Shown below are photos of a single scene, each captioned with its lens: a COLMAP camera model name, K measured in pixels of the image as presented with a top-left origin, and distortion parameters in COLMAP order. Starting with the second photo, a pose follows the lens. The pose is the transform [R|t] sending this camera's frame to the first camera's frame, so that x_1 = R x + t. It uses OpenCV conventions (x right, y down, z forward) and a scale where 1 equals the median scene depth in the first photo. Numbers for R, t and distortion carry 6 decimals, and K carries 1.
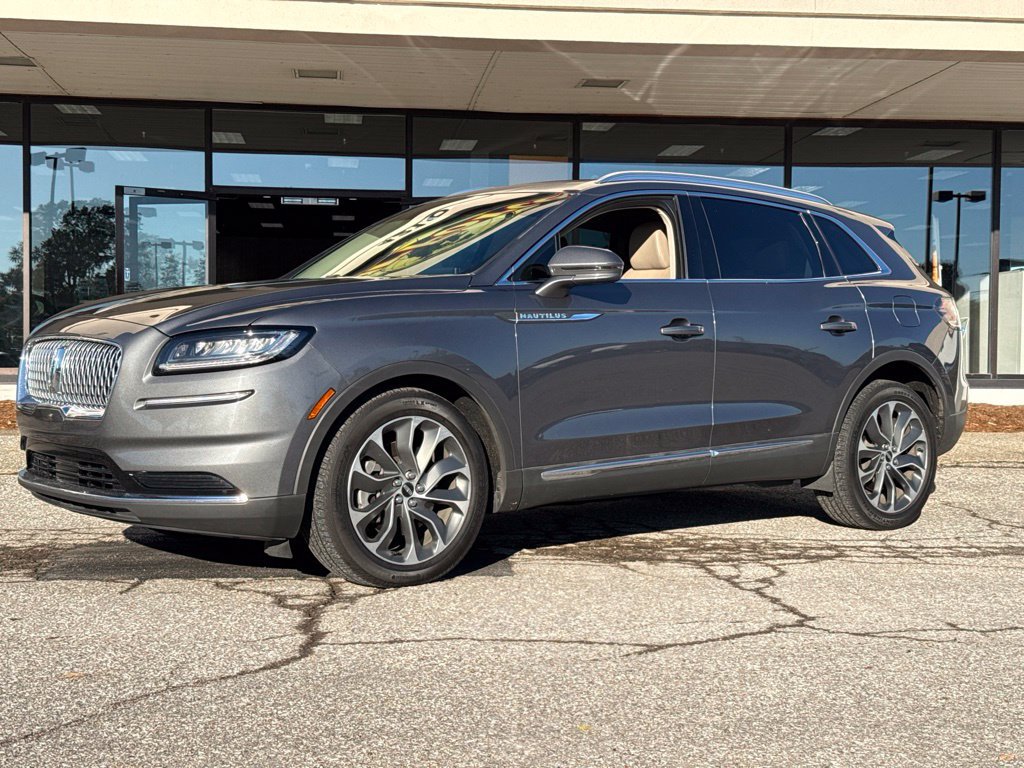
lens RADIAL K [[1409.3, 0, 512.0], [0, 1409.3, 384.0], [0, 0, 1]] dist [0.184461, -0.349479]
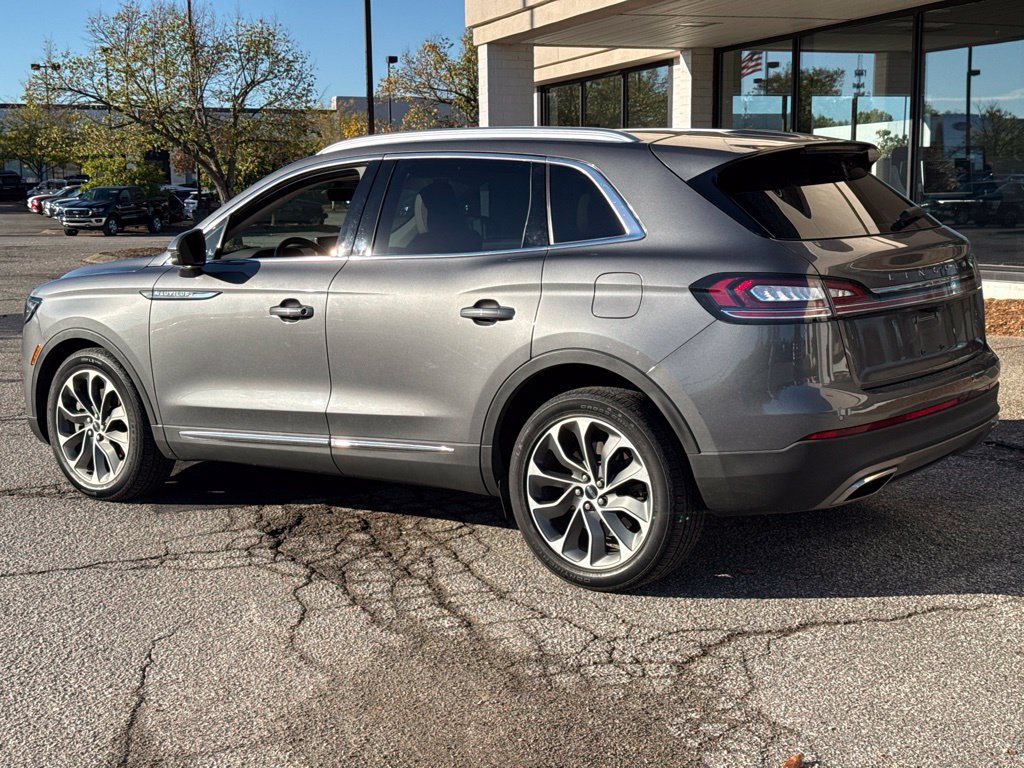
lens RADIAL K [[1409.3, 0, 512.0], [0, 1409.3, 384.0], [0, 0, 1]] dist [0.184461, -0.349479]
pose [[0.242966, 0.117848, -0.962850, 1.190260], [-0.005555, 0.992746, 0.120105, -0.115126], [0.970019, -0.023833, 0.241858, 0.986334]]
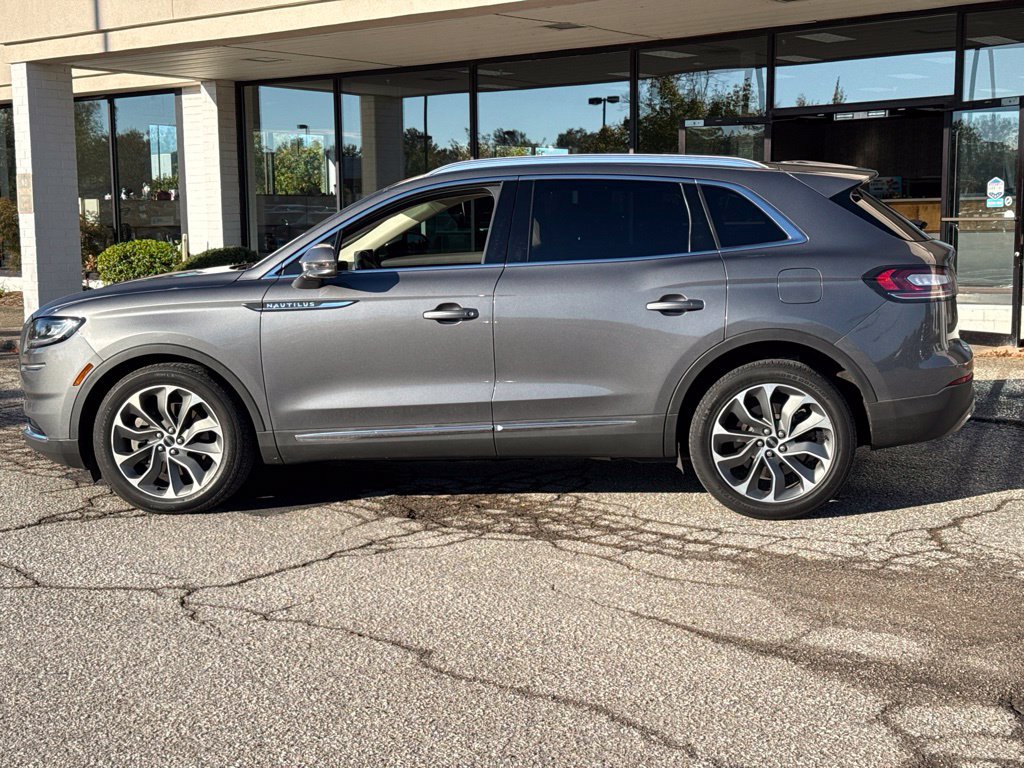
lens RADIAL K [[1409.3, 0, 512.0], [0, 1409.3, 384.0], [0, 0, 1]] dist [0.184461, -0.349479]
pose [[0.699740, 0.067113, -0.711239, 1.006645], [0.002544, 0.995337, 0.096423, -0.096593], [0.714394, -0.069281, 0.696306, 0.296285]]
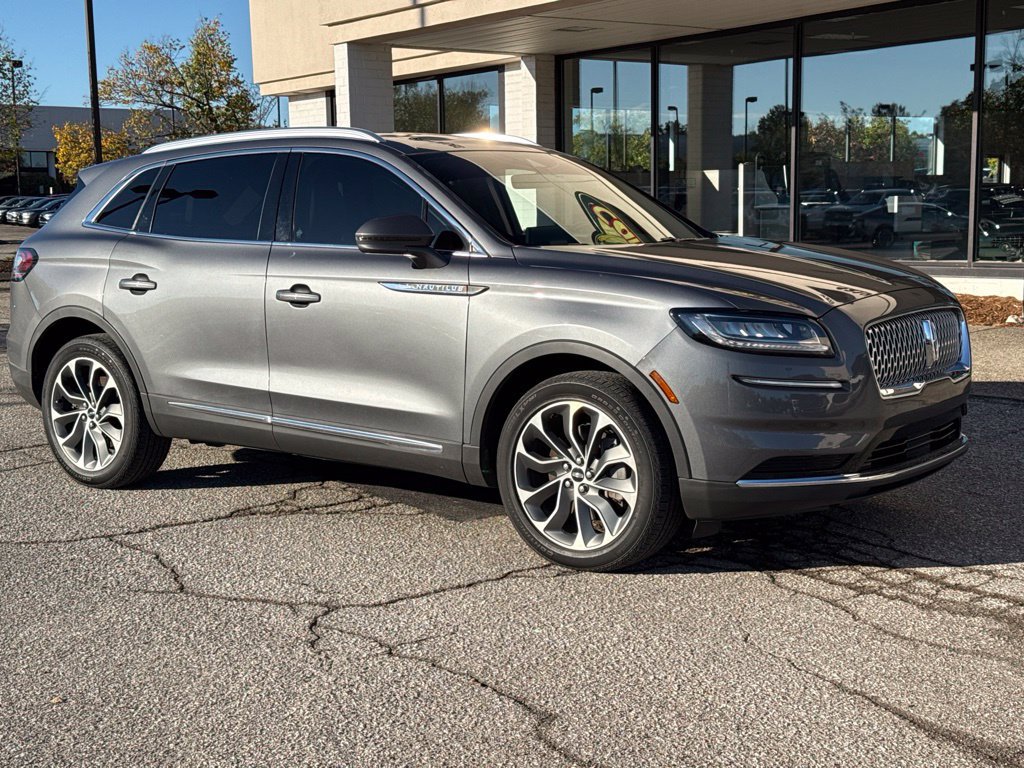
lens RADIAL K [[1409.3, 0, 512.0], [0, 1409.3, 384.0], [0, 0, 1]] dist [0.184461, -0.349479]
pose [[0.494627, 0.092851, -0.864131, 0.947061], [0.003644, 0.994046, 0.108896, -0.089436], [0.869098, -0.057012, 0.491344, 0.492882]]
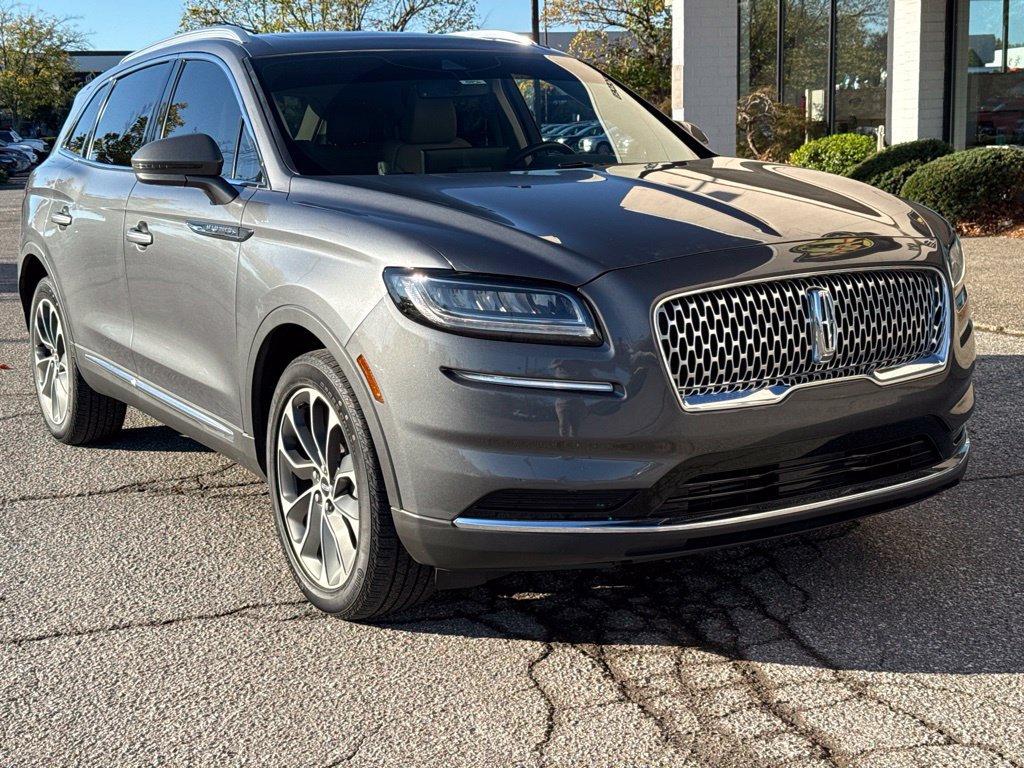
lens RADIAL K [[1409.3, 0, 512.0], [0, 1409.3, 384.0], [0, 0, 1]] dist [0.184461, -0.349479]
pose [[0.139105, 0.157235, -0.977715, 0.852960], [0.015255, 0.986857, 0.160875, -0.088307], [0.990160, -0.037294, 0.134878, 0.983907]]
